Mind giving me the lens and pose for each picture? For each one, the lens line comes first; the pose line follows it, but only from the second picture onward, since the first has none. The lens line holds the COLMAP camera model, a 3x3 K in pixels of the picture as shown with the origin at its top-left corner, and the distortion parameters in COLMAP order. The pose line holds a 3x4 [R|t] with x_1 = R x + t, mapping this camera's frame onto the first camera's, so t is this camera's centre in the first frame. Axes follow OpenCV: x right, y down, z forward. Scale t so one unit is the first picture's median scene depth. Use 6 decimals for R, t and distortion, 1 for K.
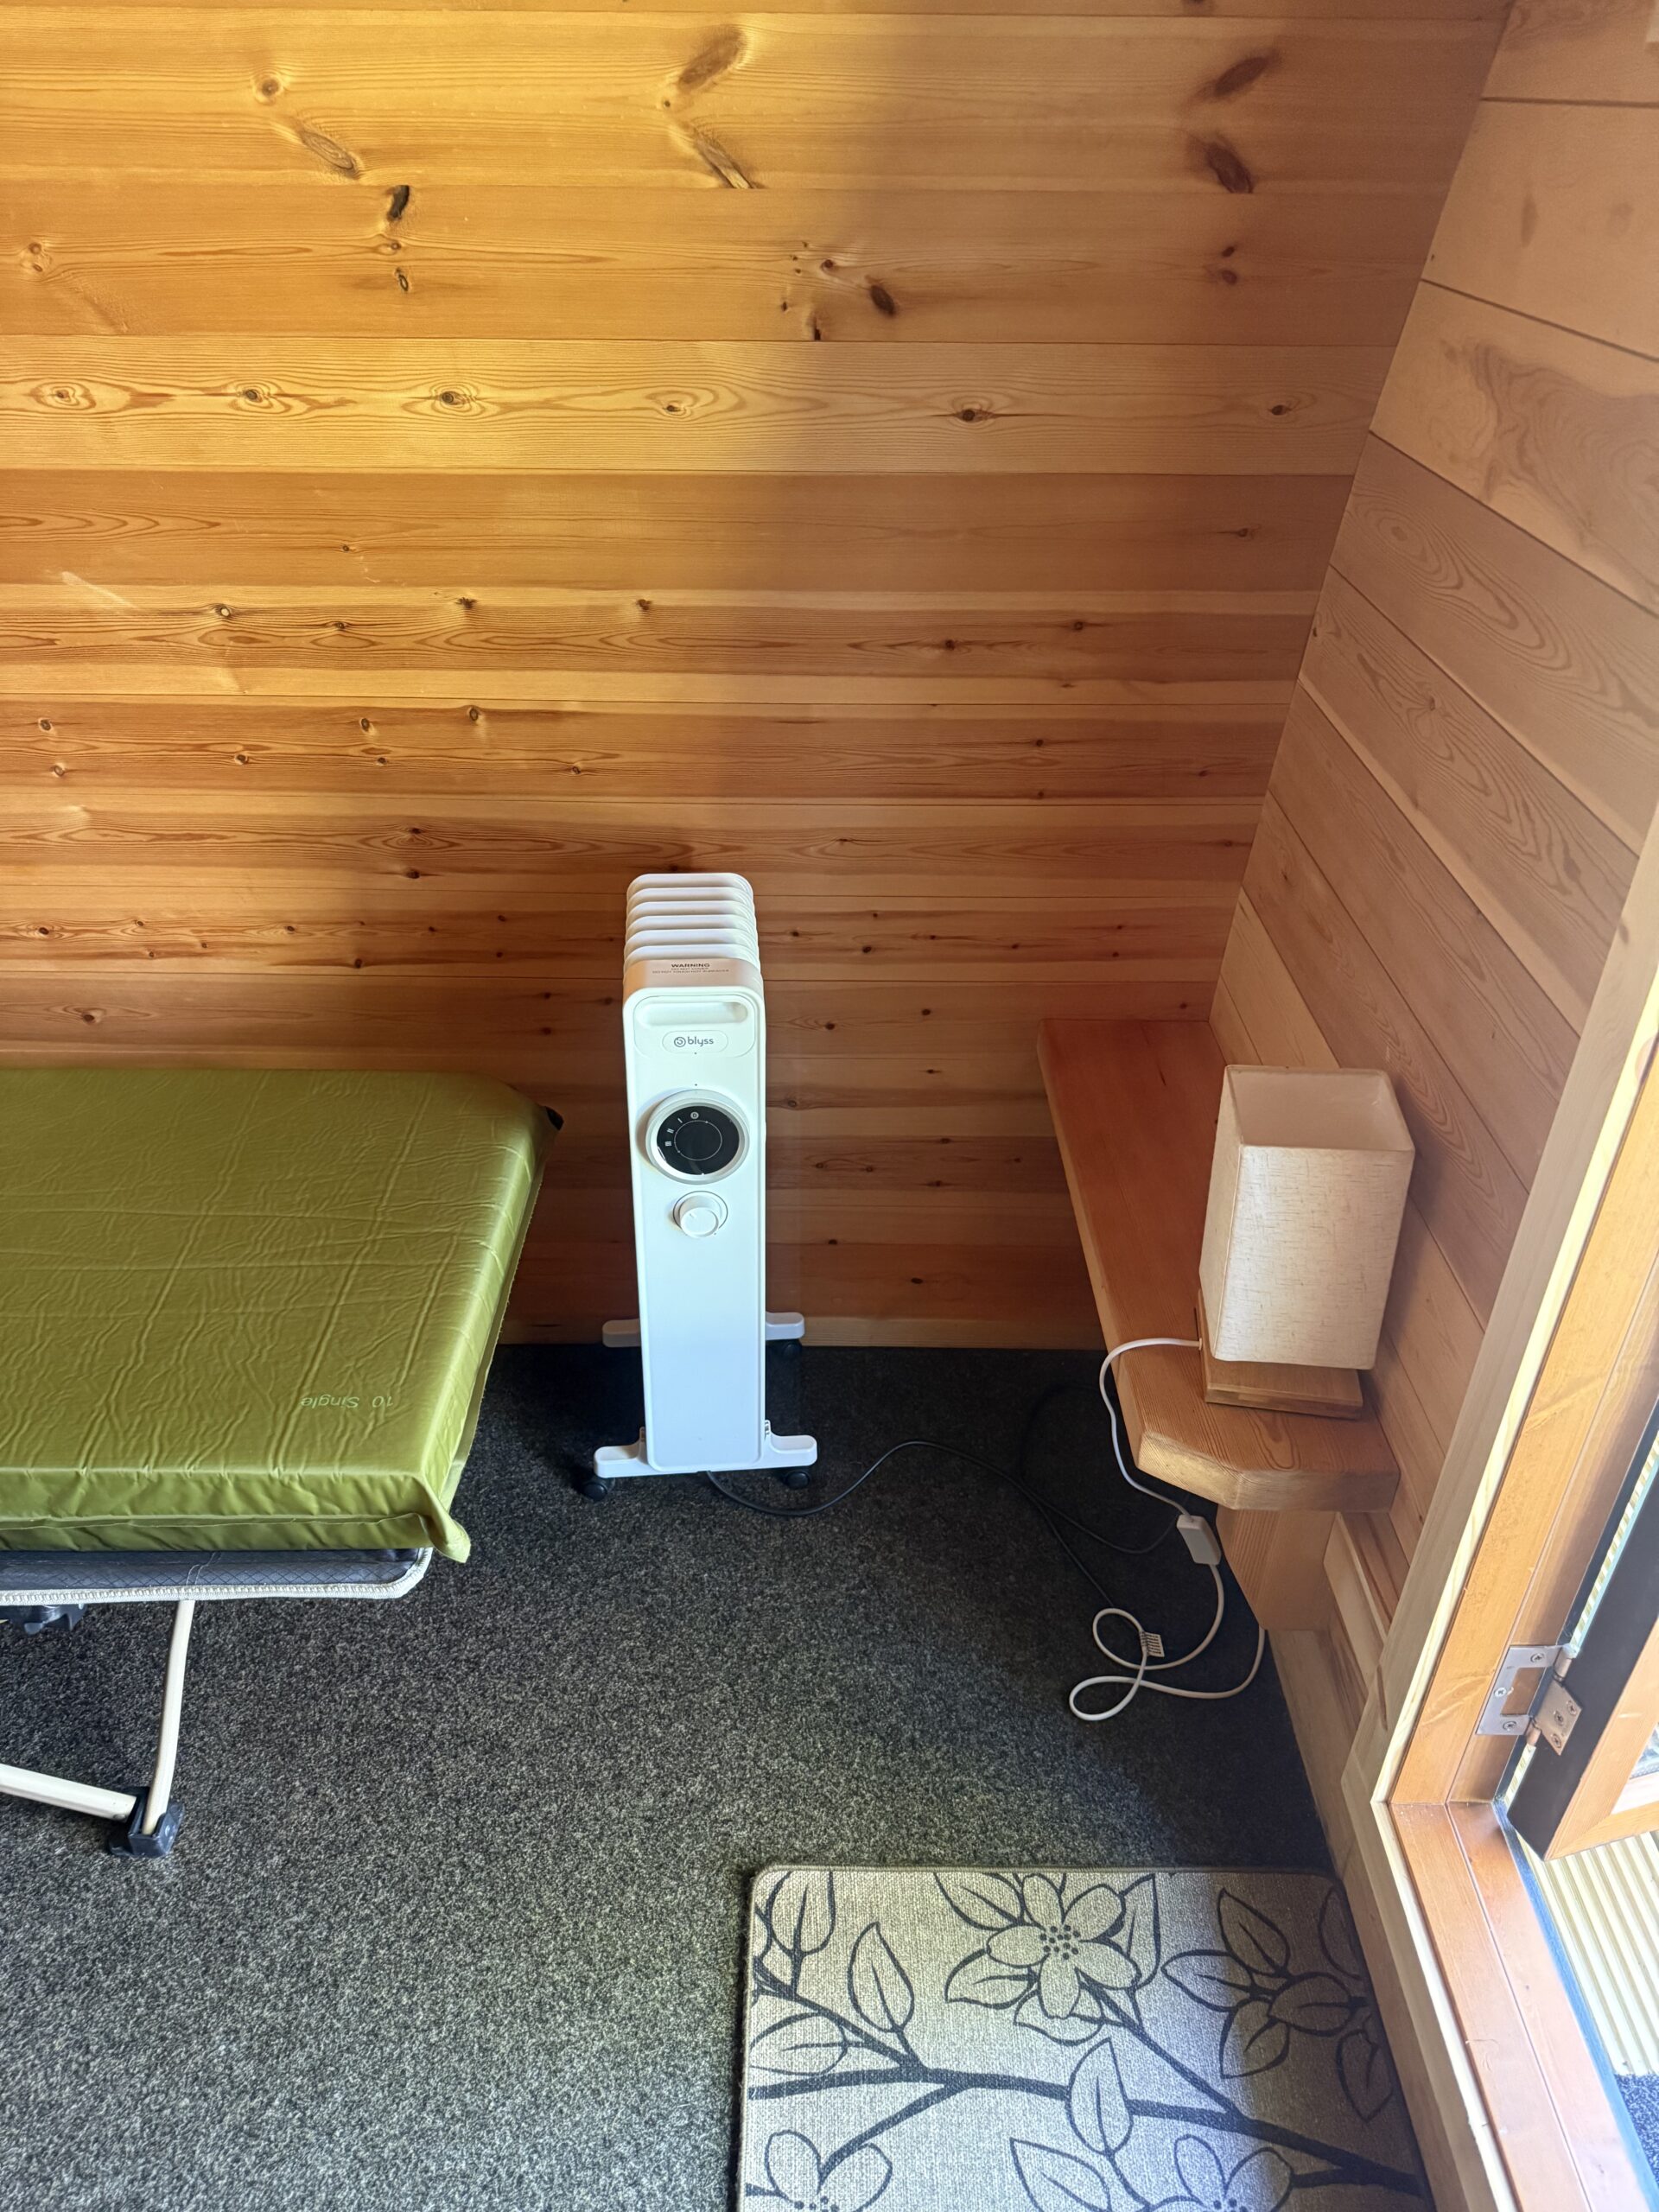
lens RADIAL K [[1581.9, 0, 829.5], [0, 1581.9, 1106.0], [0, 0, 1]] dist [-0.001914, -0.003502]
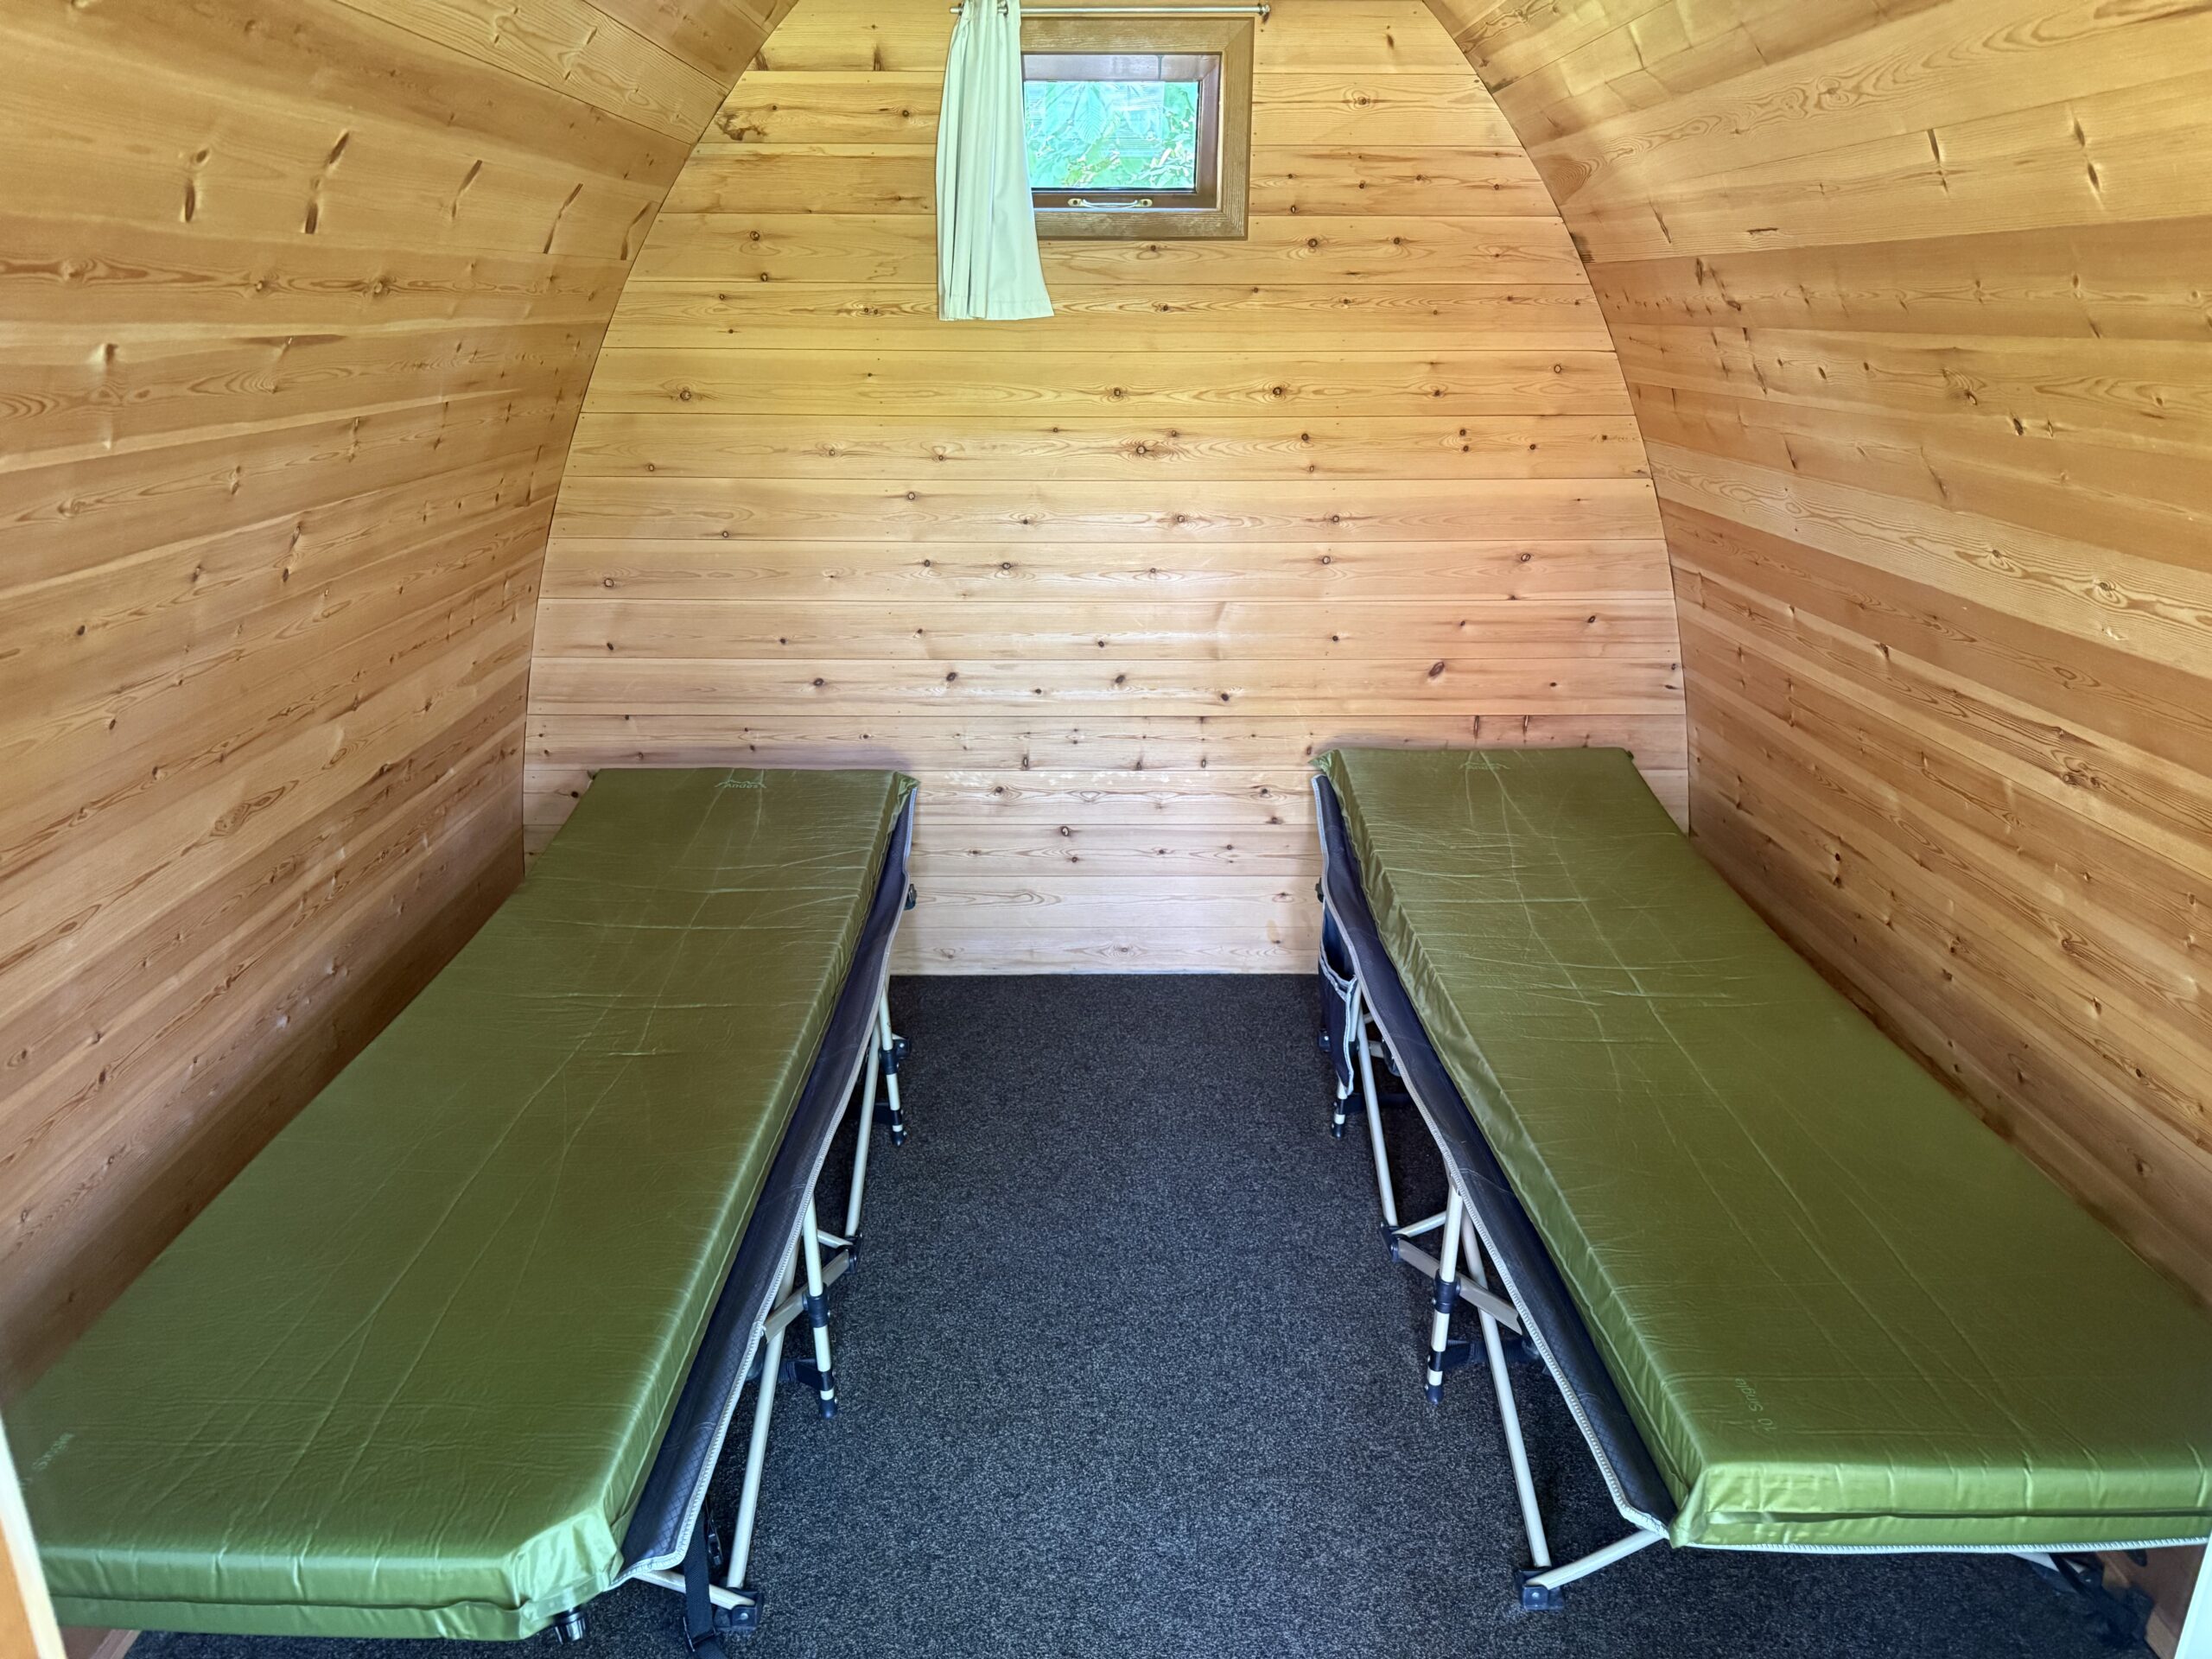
lens RADIAL K [[1593.3, 0, 1106.0], [0, 1593.3, 829.5], [0, 0, 1]] dist [0.068531, -0.002990]
pose [[0.018324, 0.300082, -0.953737, 0.628336], [-0.545742, 0.802267, 0.241939, -0.161561], [0.837753, 0.516061, 0.178468, 0.156988]]
